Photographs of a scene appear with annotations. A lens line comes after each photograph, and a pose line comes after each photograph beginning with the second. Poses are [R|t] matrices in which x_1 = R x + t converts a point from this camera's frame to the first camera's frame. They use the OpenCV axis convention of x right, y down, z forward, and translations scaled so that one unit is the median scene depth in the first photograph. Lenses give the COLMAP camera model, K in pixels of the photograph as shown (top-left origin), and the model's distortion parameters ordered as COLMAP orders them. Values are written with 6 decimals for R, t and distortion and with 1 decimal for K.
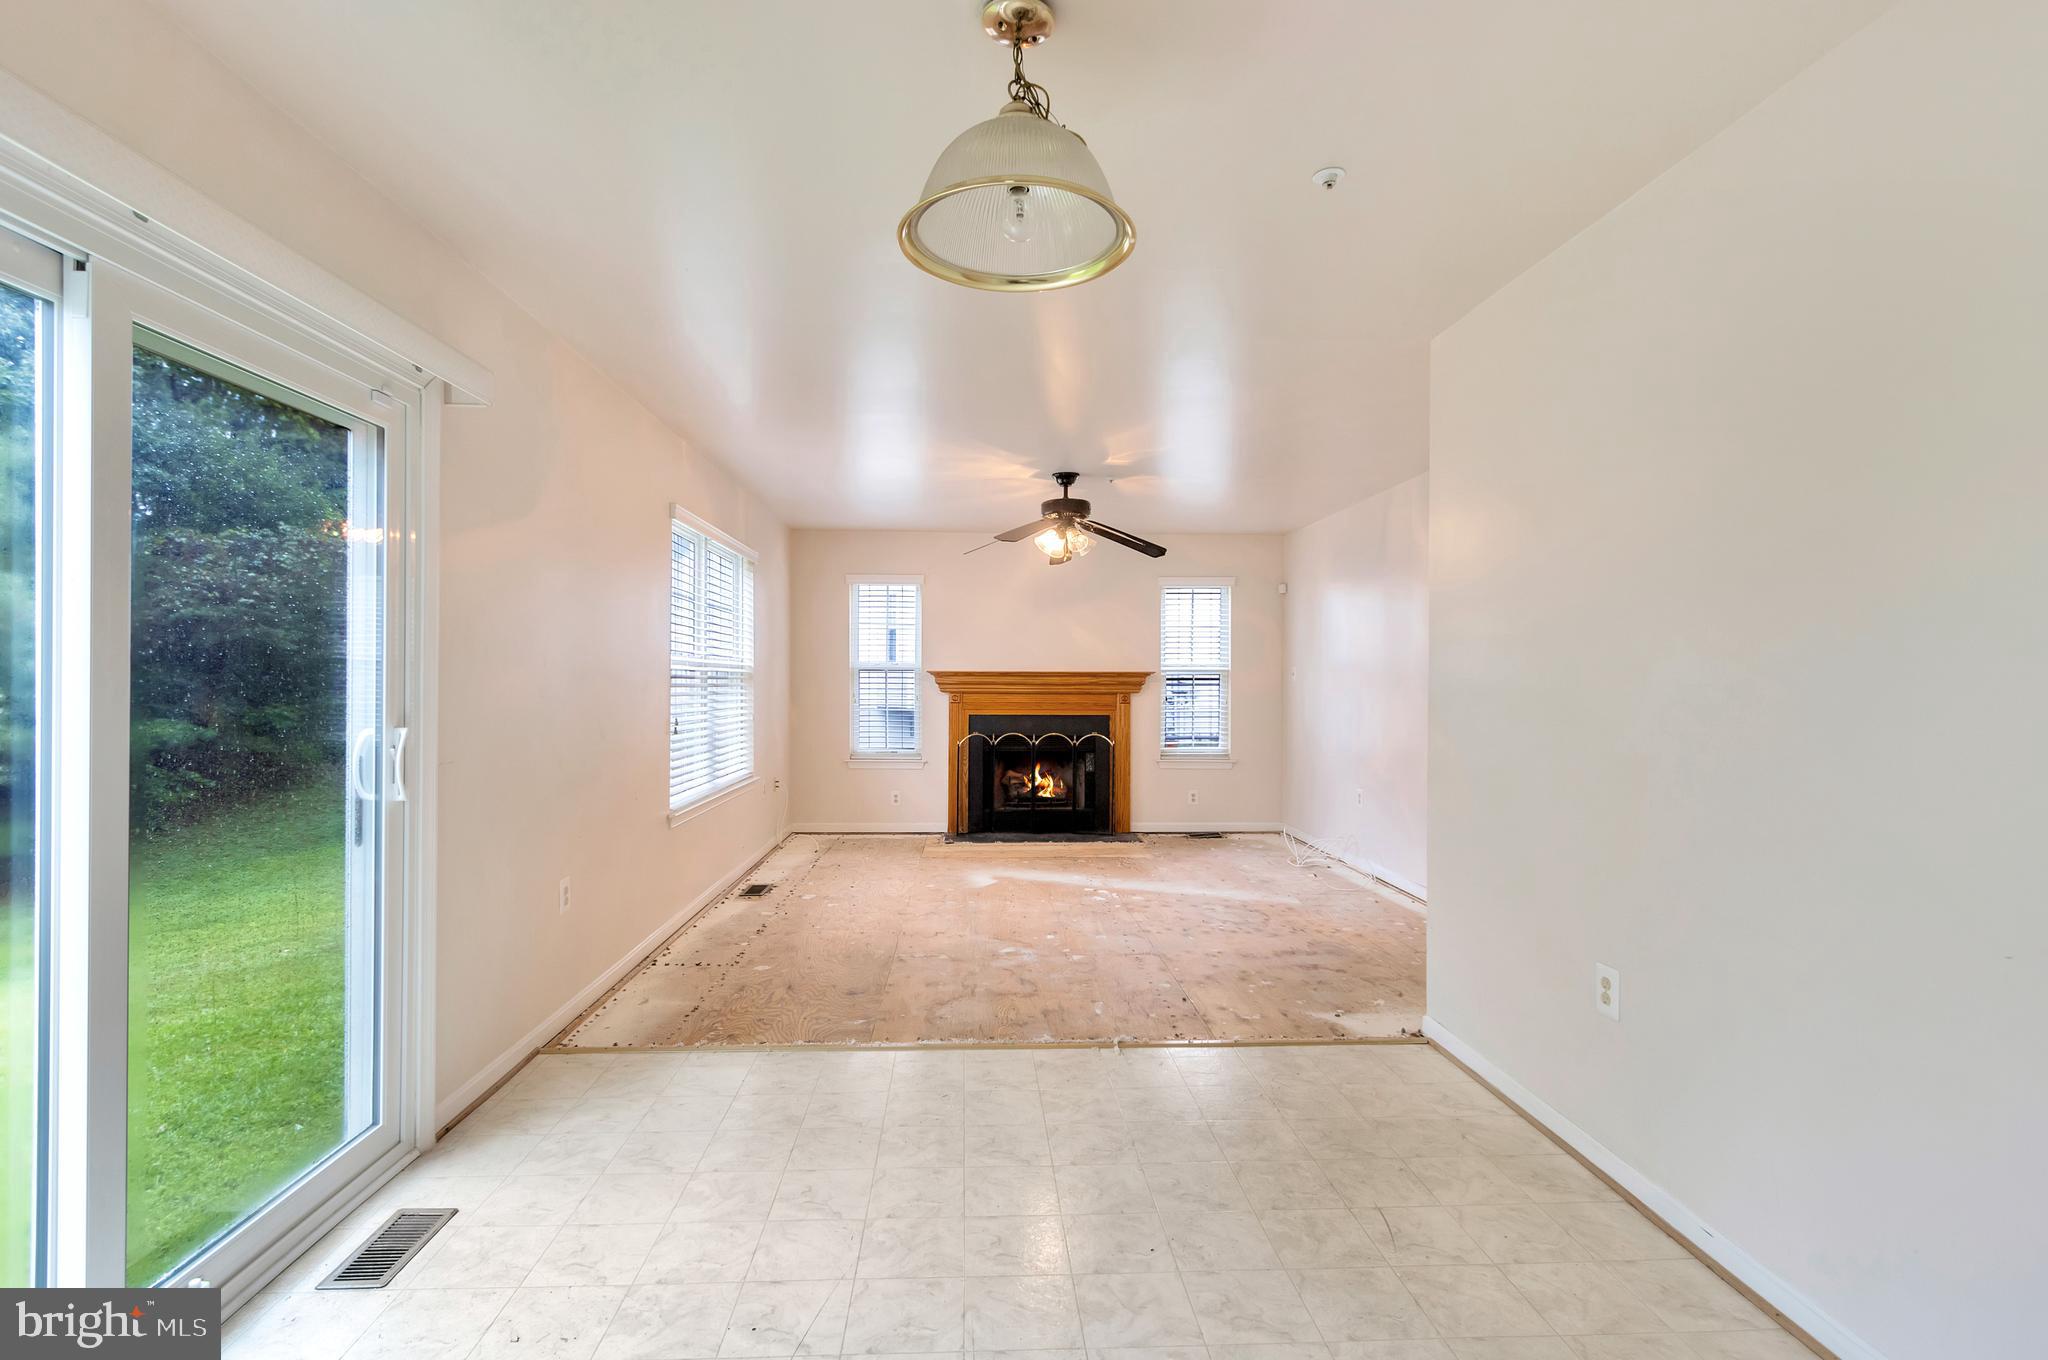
lens RADIAL K [[958.5, 0, 1017.7], [0, 958.5, 679.5], [0, 0, 1]] dist [0.002847, 0.000322]
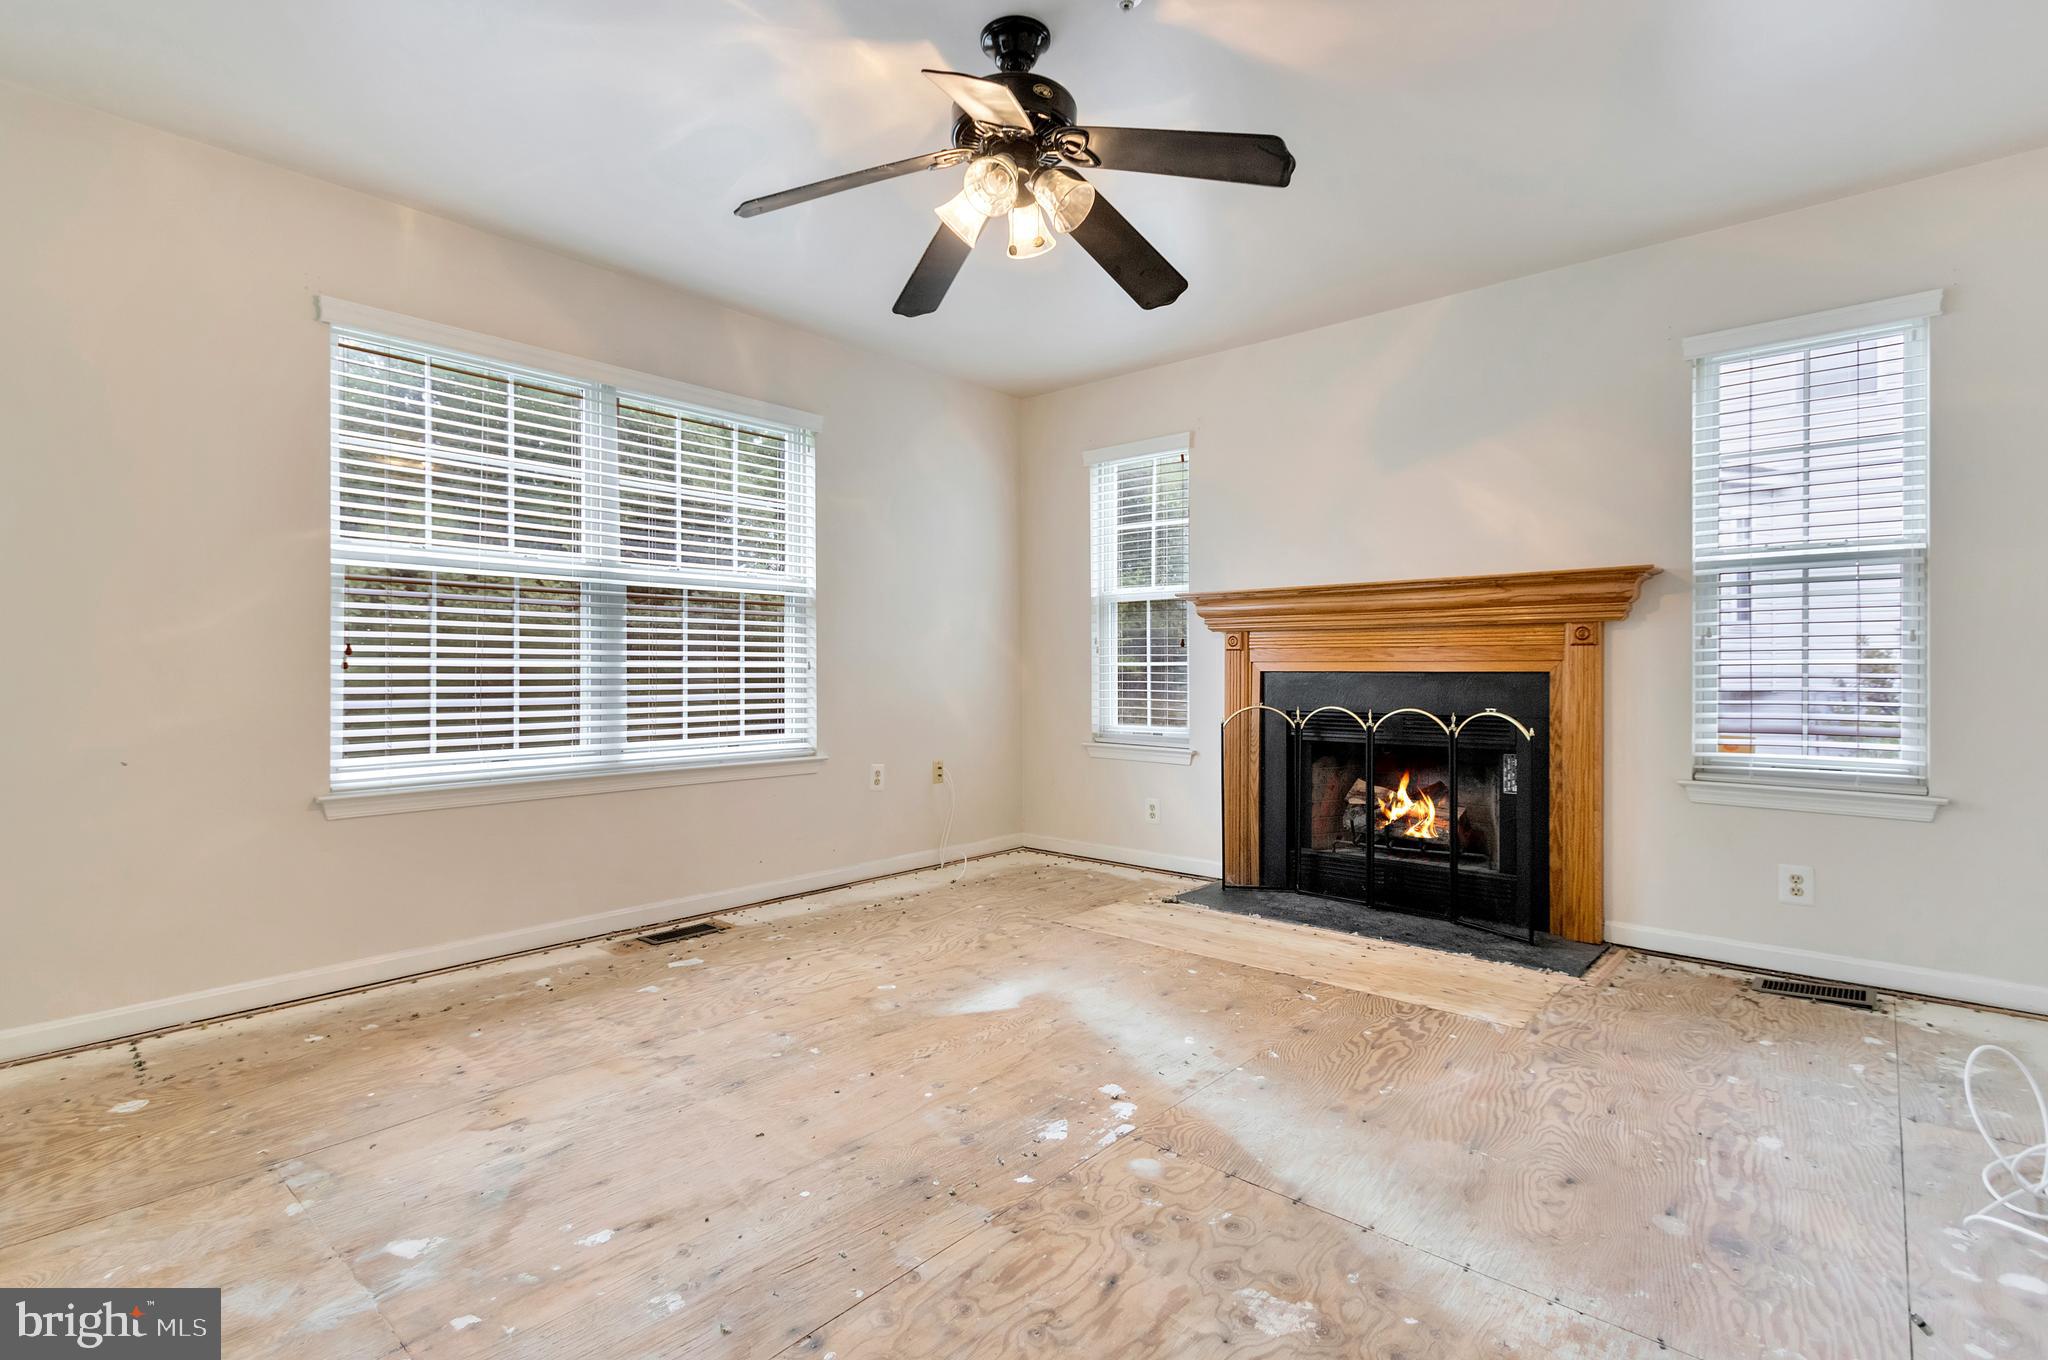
lens RADIAL K [[958.5, 0, 1025.1], [0, 958.5, 672.4], [0, 0, 1]] dist [0.002847, 0.000322]
pose [[0.711530, -0.001536, -0.702654, 0.236789], [0.005442, 0.999980, 0.003325, 0.034482], [0.702634, -0.006190, 0.711524, 0.512894]]
